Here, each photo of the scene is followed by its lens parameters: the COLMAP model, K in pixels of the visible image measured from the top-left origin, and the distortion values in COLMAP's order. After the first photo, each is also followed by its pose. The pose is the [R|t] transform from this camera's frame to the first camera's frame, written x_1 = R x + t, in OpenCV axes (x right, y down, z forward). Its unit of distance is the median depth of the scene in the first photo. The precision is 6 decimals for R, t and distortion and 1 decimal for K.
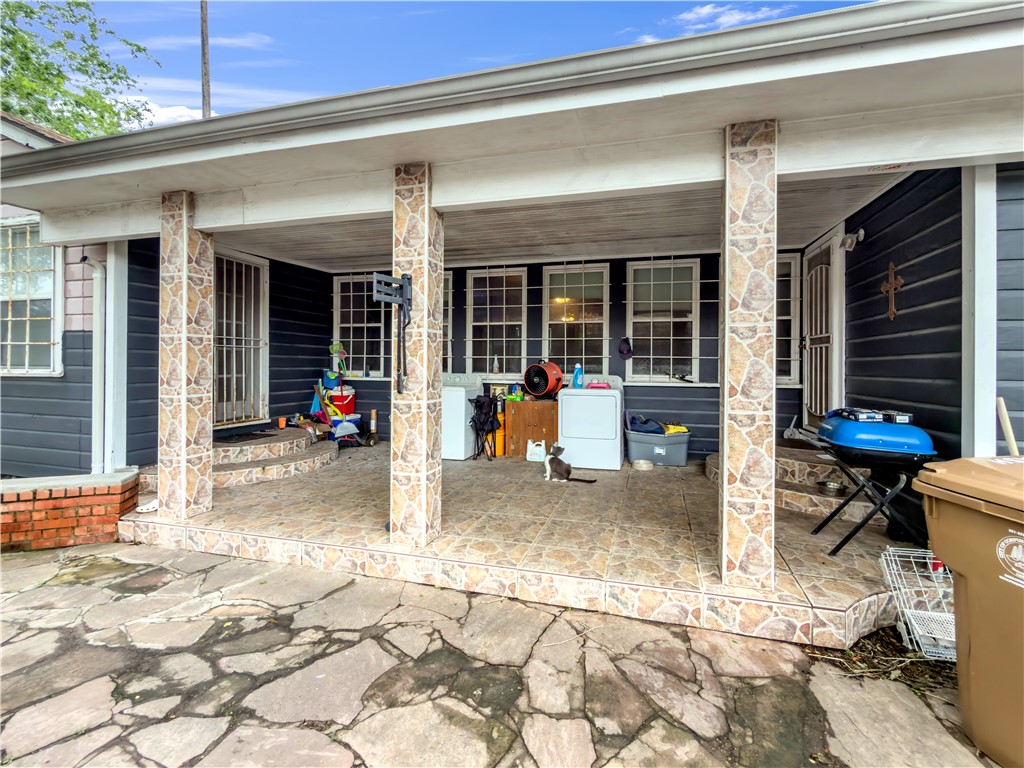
lens RADIAL K [[446.0, 0, 531.2], [0, 446.0, 363.8], [0, 0, 1]] dist [-0.001095, -0.000162]
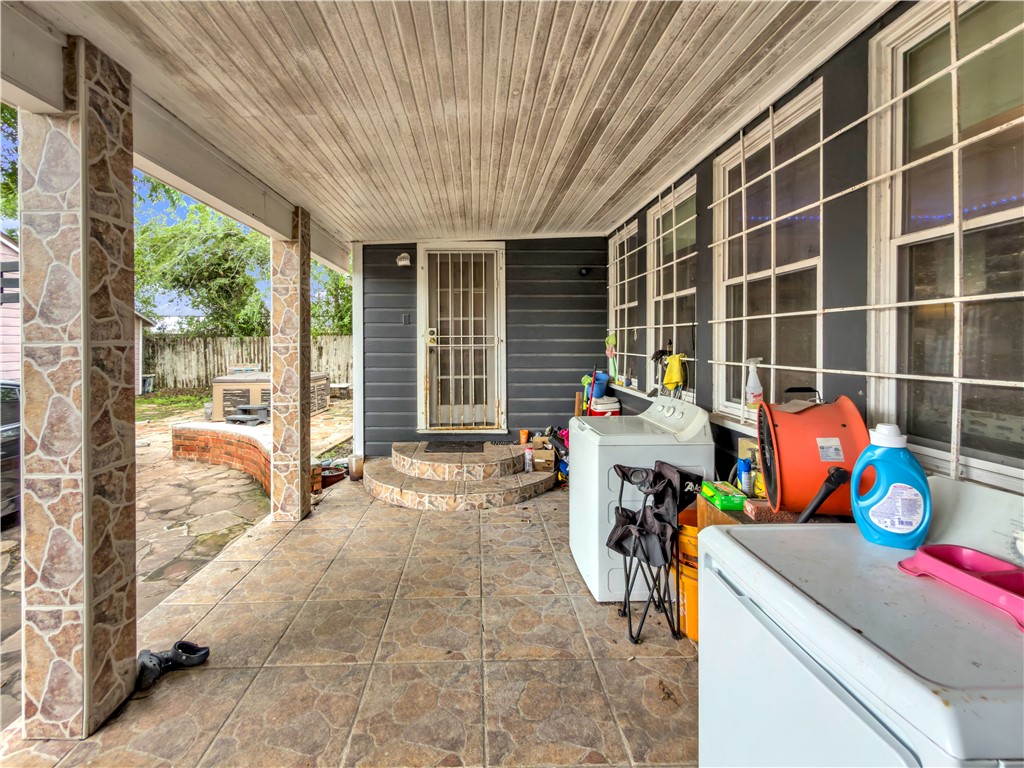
lens RADIAL K [[461.4, 0, 493.9], [0, 461.4, 342.3], [0, 0, 1]] dist [0.001695, -0.000055]
pose [[0.271411, -0.007461, -0.962435, 0.264348], [0.008869, 0.999947, -0.005251, -0.039574], [0.962423, -0.007111, 0.271462, 0.788150]]
